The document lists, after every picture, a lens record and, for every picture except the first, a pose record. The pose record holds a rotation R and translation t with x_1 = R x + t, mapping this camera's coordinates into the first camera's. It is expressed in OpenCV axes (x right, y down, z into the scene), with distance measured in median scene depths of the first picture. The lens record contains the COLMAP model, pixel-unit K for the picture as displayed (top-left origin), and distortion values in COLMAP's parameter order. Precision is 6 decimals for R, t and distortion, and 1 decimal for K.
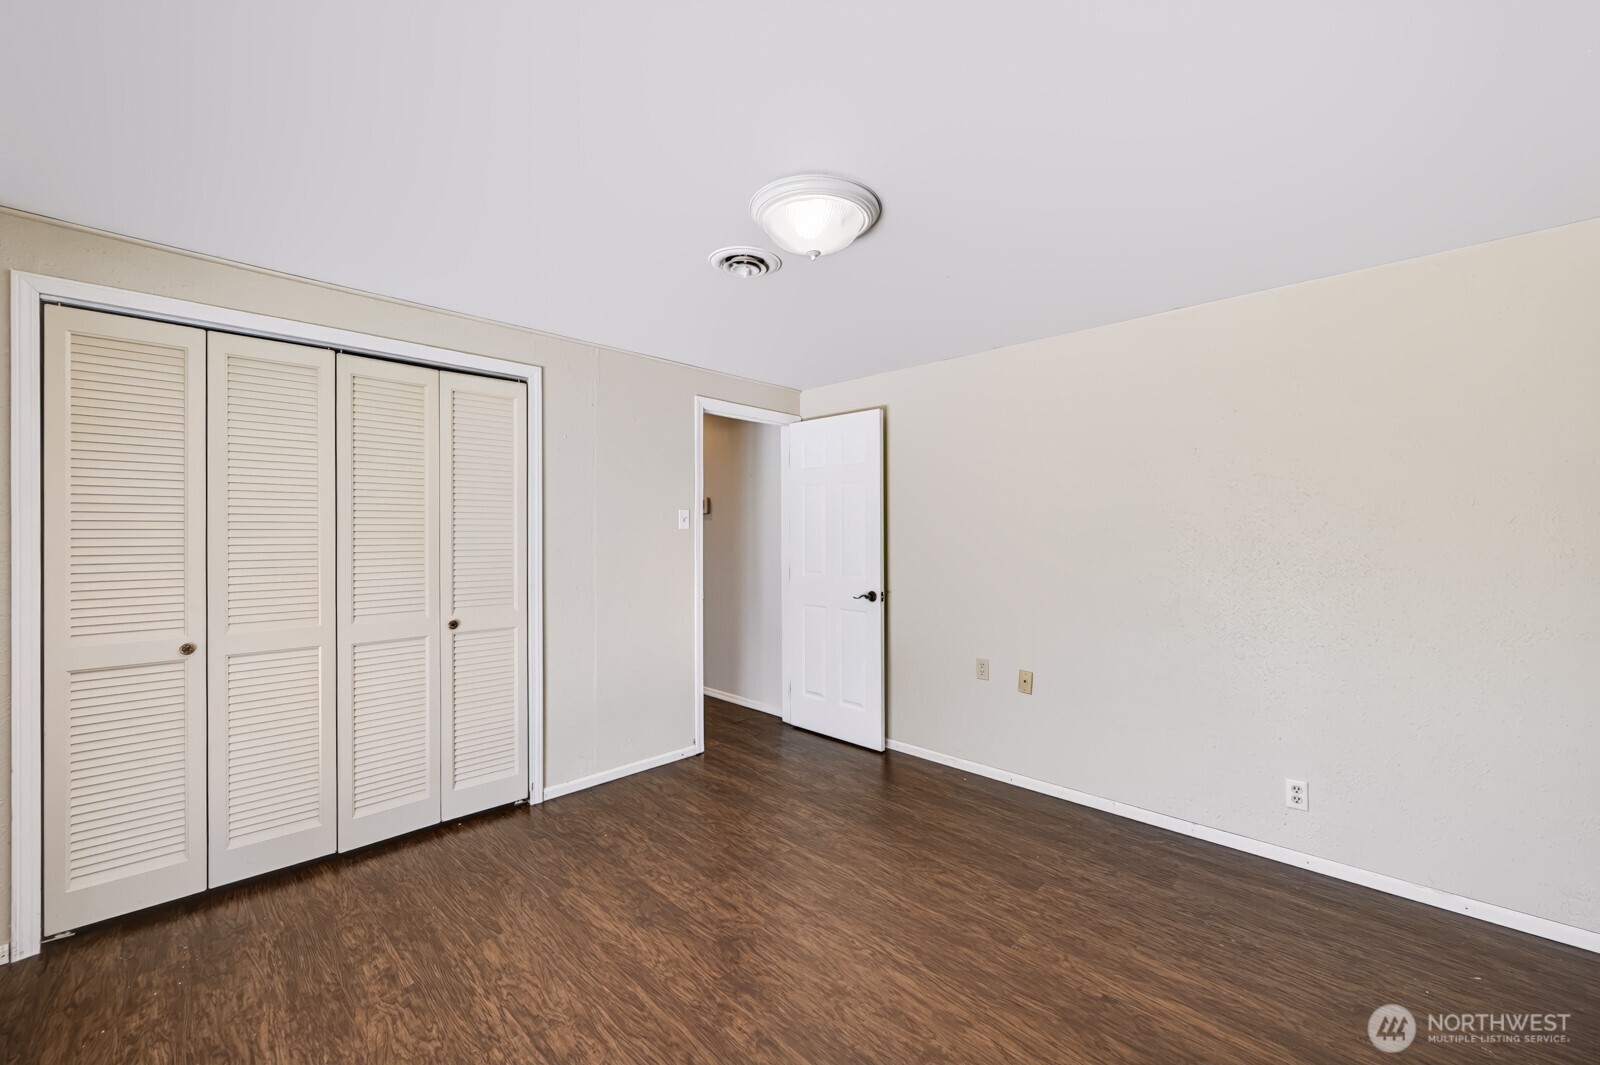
lens RADIAL K [[631.0, 0, 810.4], [0, 631.0, 521.7], [0, 0, 1]] dist [-0.001665, -0.001513]
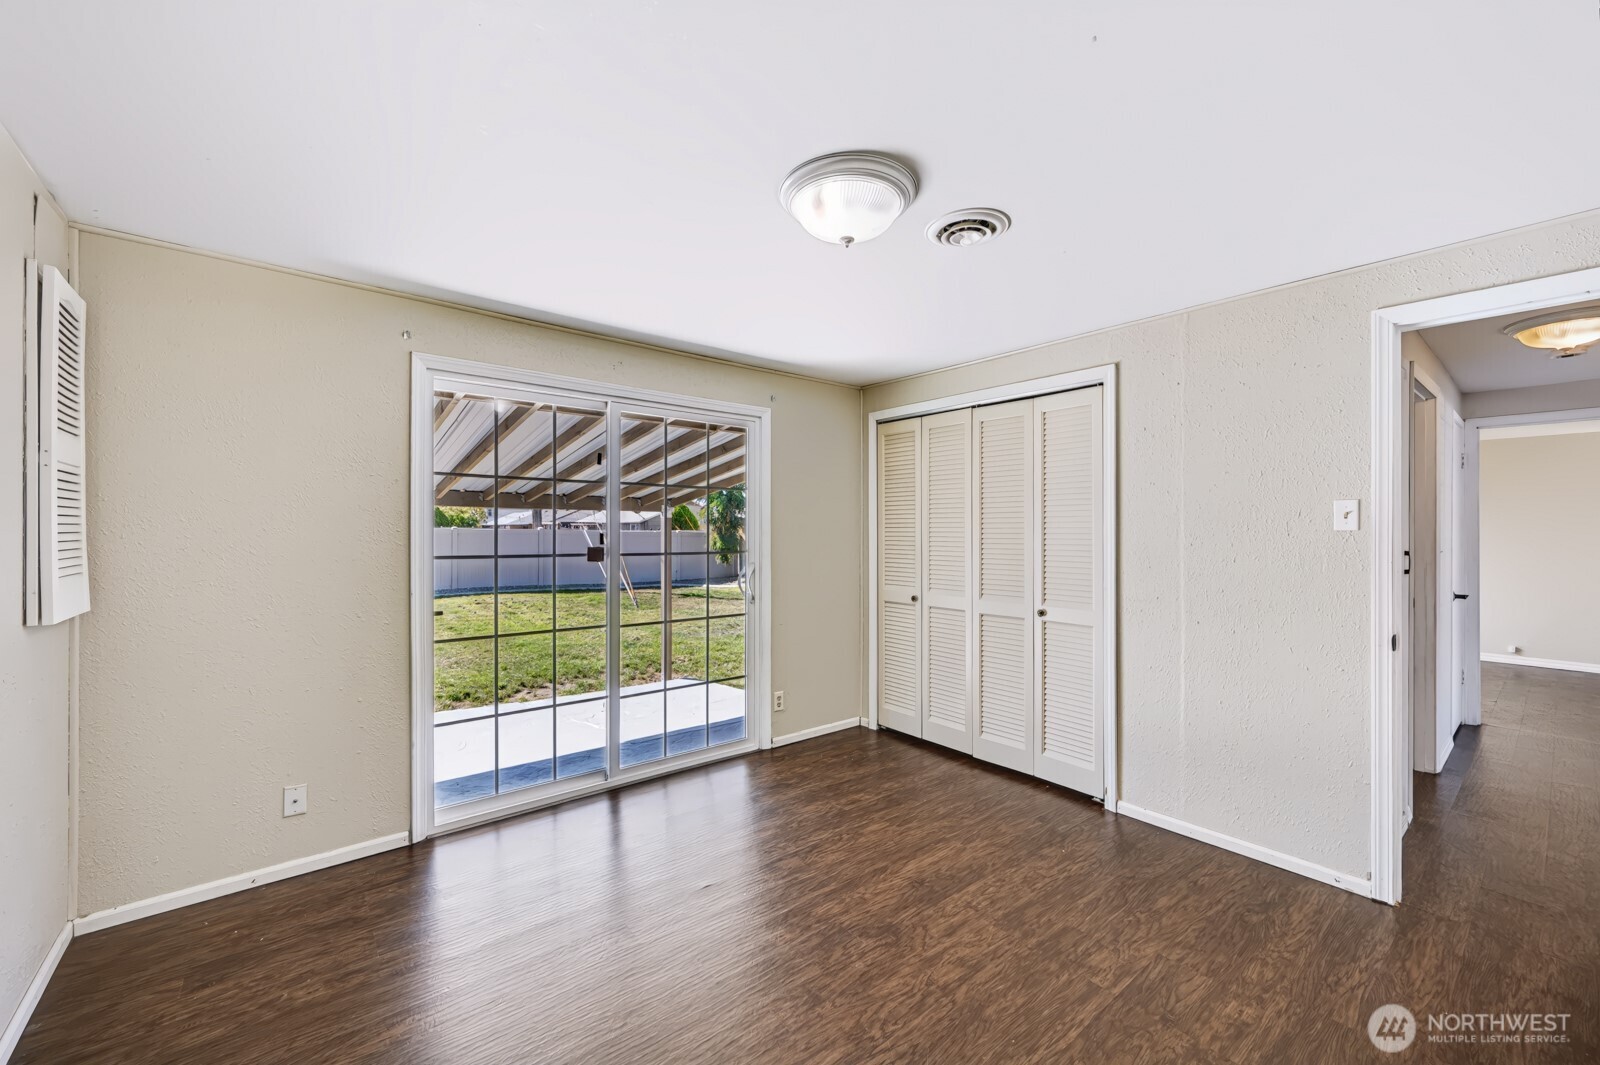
lens RADIAL K [[631.0, 0, 801.4], [0, 631.0, 528.9], [0, 0, 1]] dist [-0.001665, -0.001513]
pose [[-0.114407, -0.005584, -0.993418, 0.817875], [0.013190, 0.999888, -0.007139, 0.012939], [0.993346, -0.013920, -0.114321, 0.876121]]
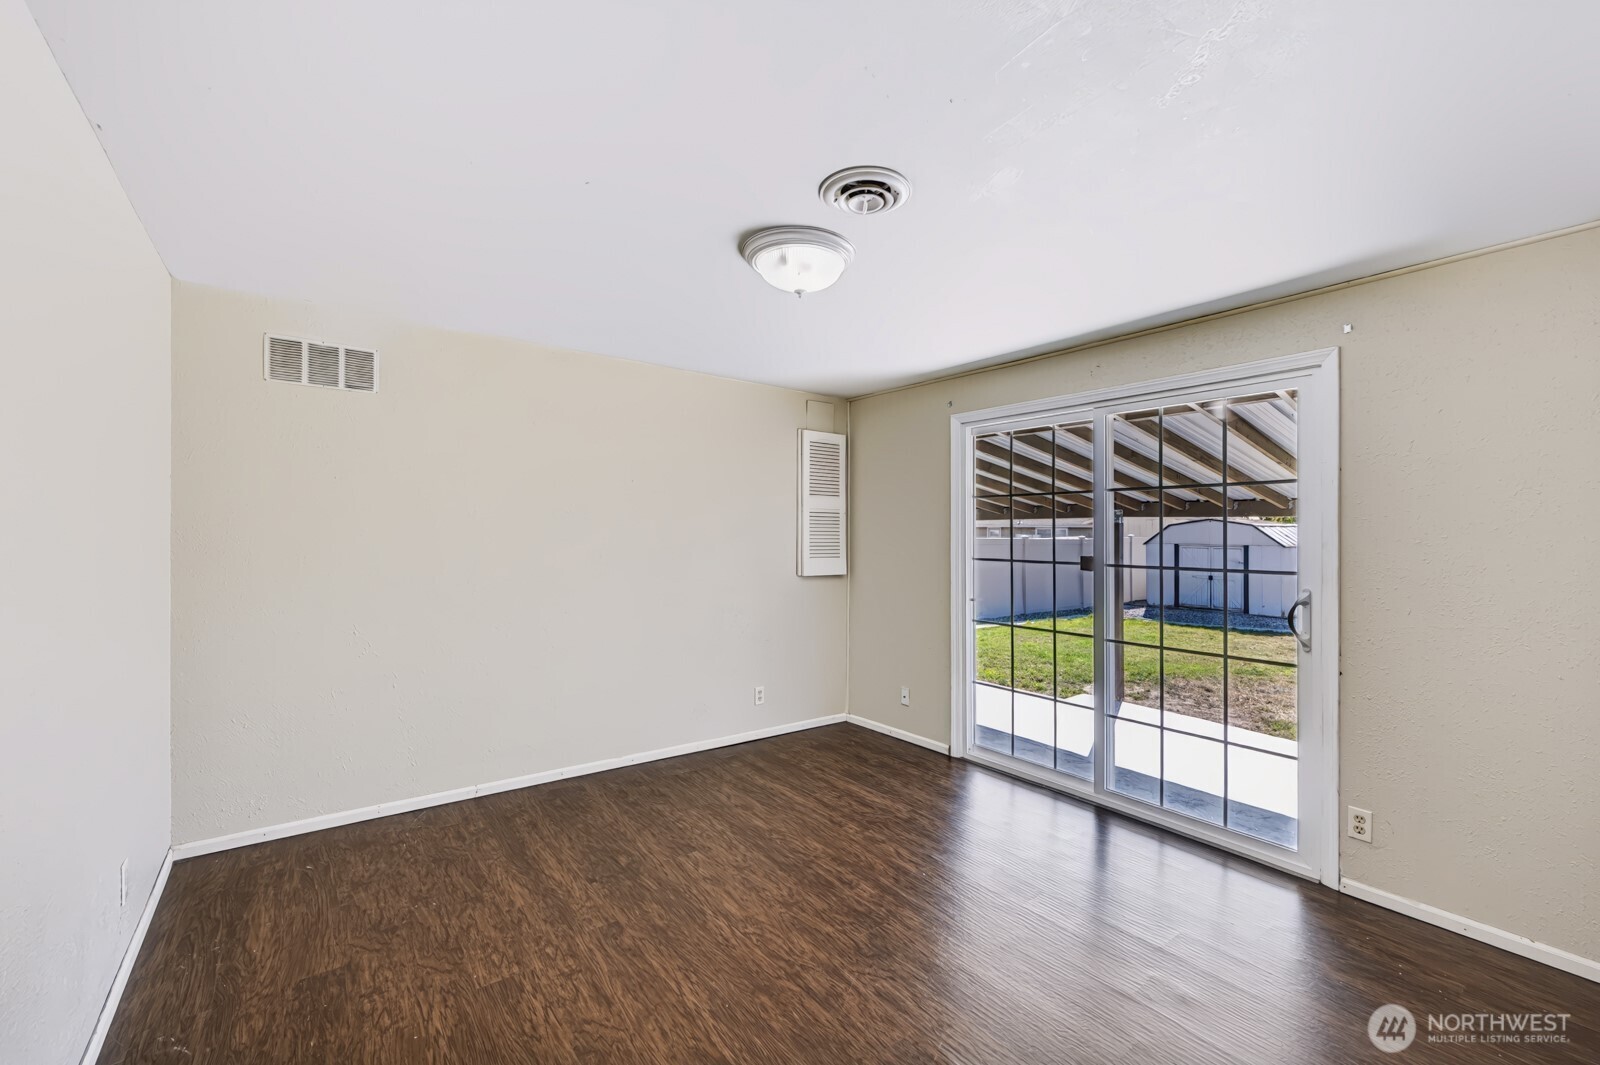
lens RADIAL K [[660.9, 0, 809.4], [0, 660.9, 542.0], [0, 0, 1]] dist [0.000852, -0.000070]
pose [[-0.988740, -0.014816, 0.148909, -0.145936], [-0.016533, 0.999810, -0.010295, 0.031595], [-0.148729, -0.012641, -0.988797, 1.829253]]
